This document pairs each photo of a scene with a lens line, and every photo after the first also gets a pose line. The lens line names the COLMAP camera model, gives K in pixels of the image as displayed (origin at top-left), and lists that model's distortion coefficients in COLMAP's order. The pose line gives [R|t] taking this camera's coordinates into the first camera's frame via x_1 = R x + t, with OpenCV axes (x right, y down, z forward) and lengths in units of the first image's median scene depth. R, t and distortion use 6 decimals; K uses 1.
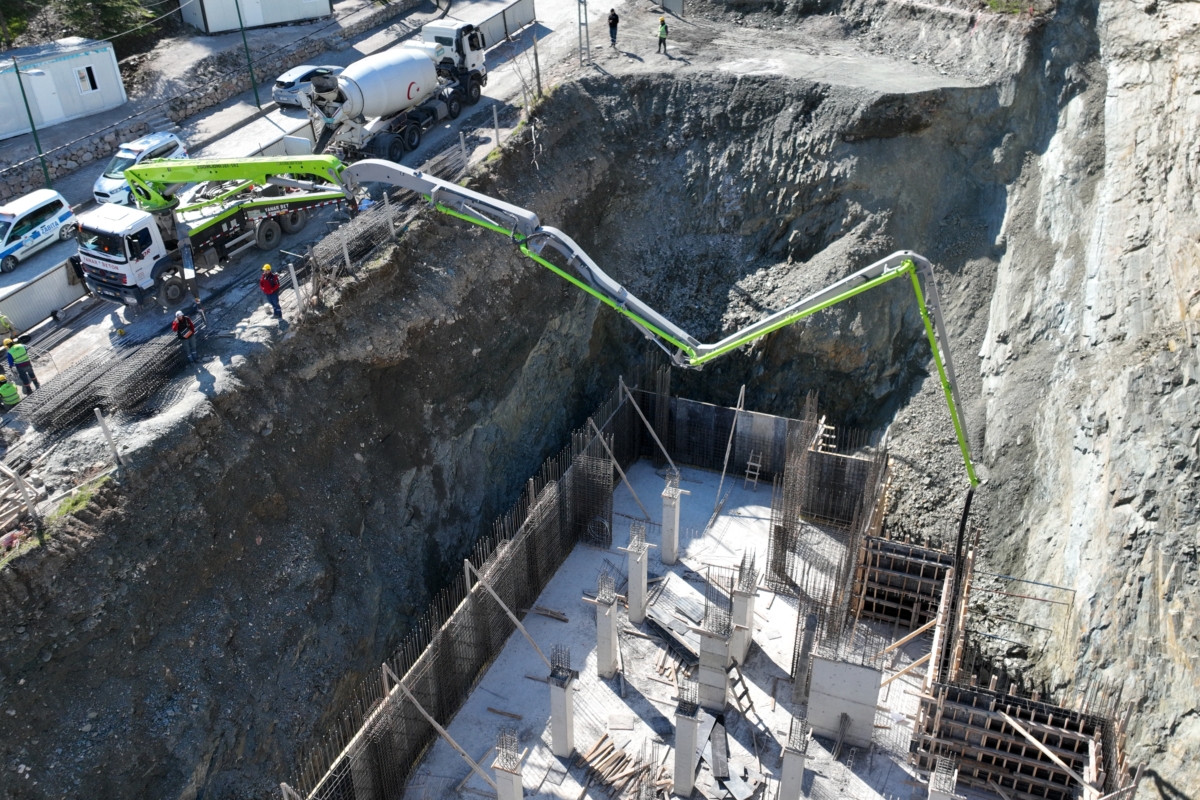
lens RADIAL K [[1021.9, 0, 618.0], [0, 1021.9, 396.1], [0, 0, 1]] dist [0.002201, 0.002345]
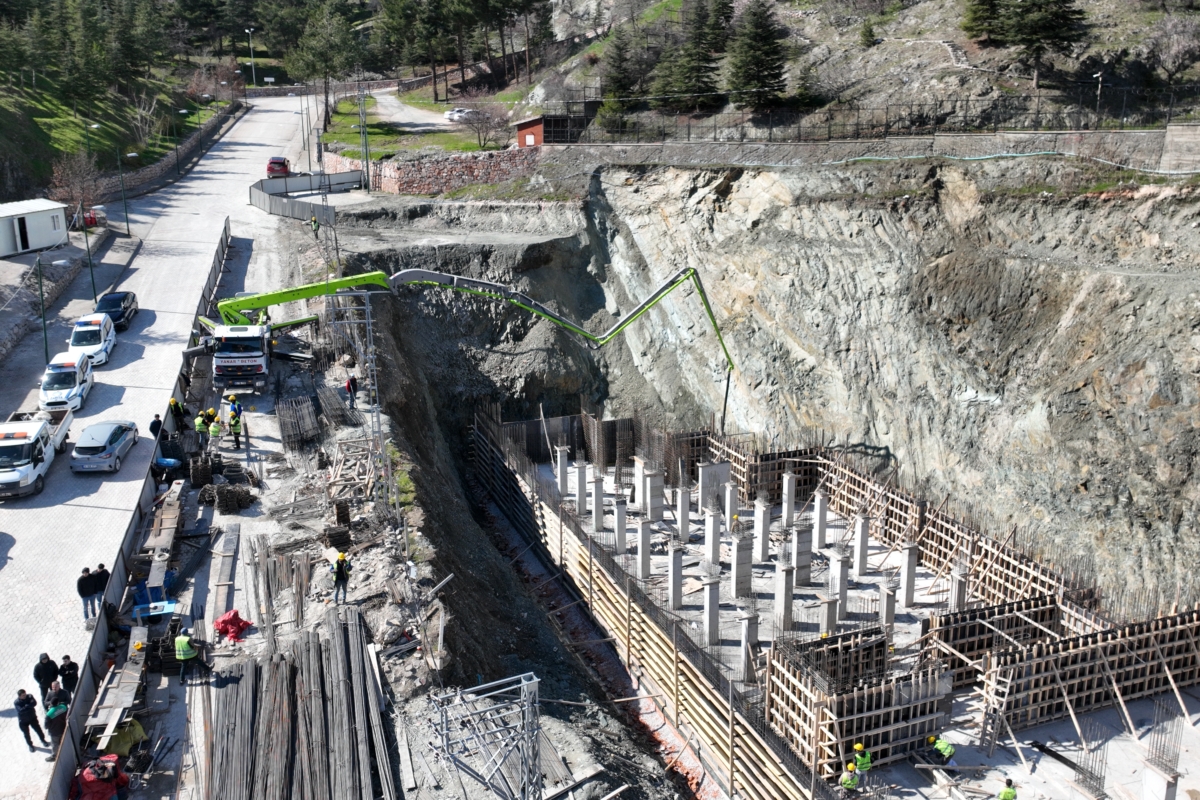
lens RADIAL K [[1021.9, 0, 618.0], [0, 1021.9, 396.1], [0, 0, 1]] dist [0.002201, 0.002345]
pose [[0.734639, -0.172408, 0.656186, -0.865726], [0.328981, 0.936385, -0.122286, 0.221246], [-0.593360, 0.305709, 0.744624, -0.322196]]
